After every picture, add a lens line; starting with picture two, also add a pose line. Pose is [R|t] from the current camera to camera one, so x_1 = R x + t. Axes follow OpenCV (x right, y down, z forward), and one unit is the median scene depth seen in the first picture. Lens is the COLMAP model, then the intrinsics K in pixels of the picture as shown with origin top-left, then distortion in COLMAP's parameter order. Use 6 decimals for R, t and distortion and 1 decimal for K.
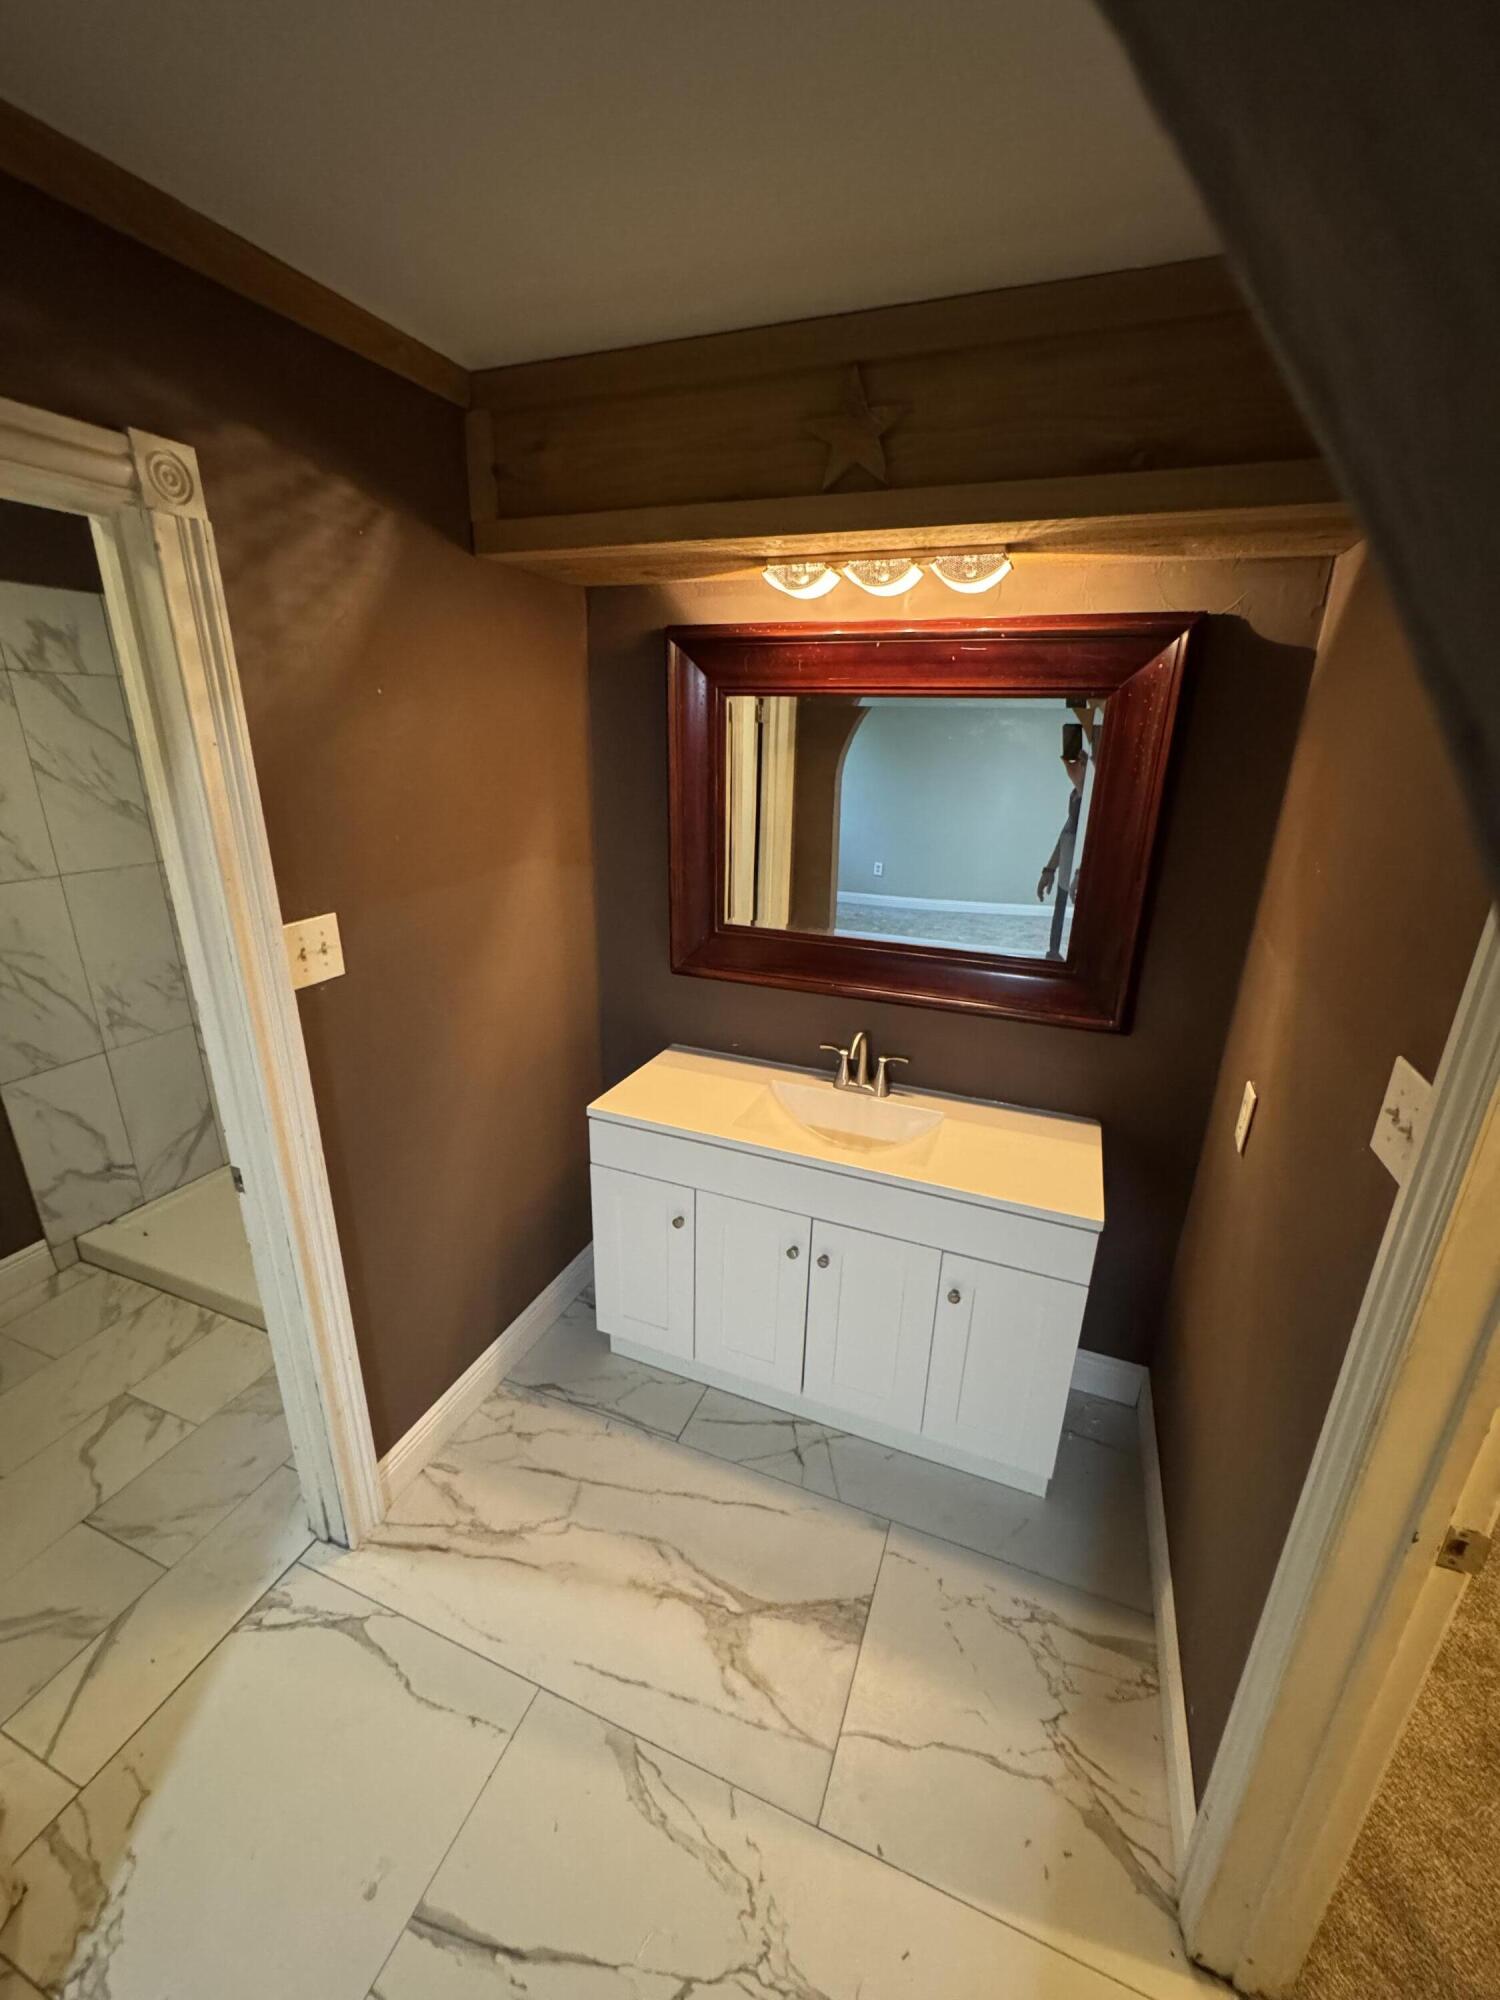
lens RADIAL K [[797.0, 0, 753.9], [0, 797.0, 1000.1], [0, 0, 1]] dist [-0.002575, 0.000745]
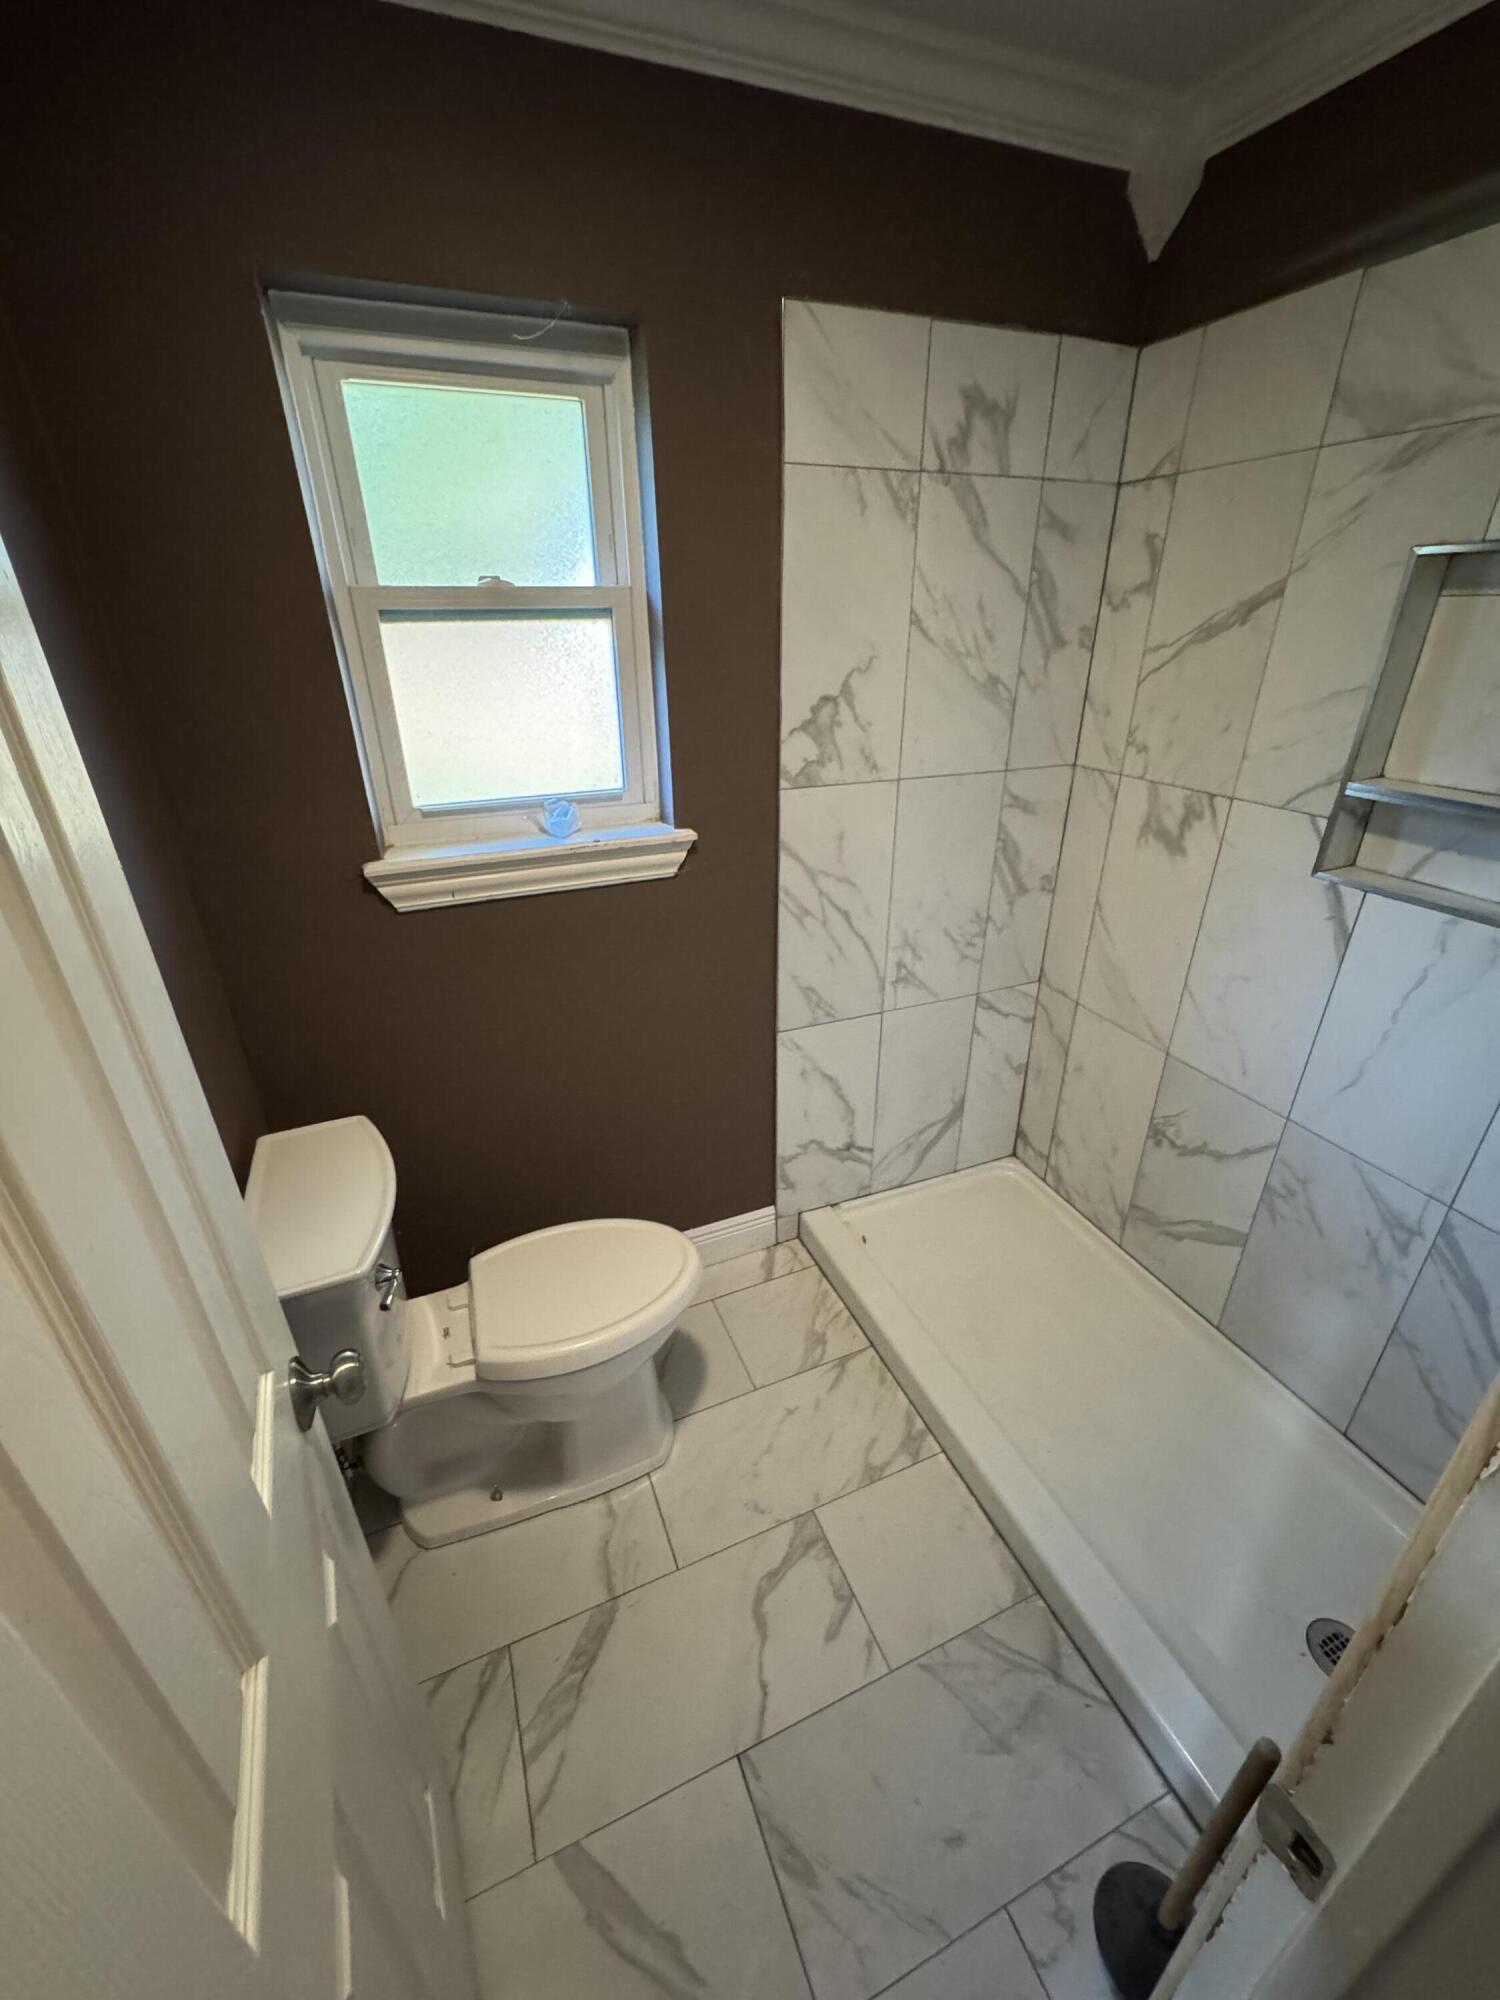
lens RADIAL K [[797.0, 0, 743.6], [0, 797.0, 997.7], [0, 0, 1]] dist [-0.002575, 0.000745]
pose [[0.686140, 0.283266, -0.670054, -0.442161], [-0.209529, 0.958995, 0.190857, -0.077431], [0.696642, 0.009441, 0.717357, 0.394399]]
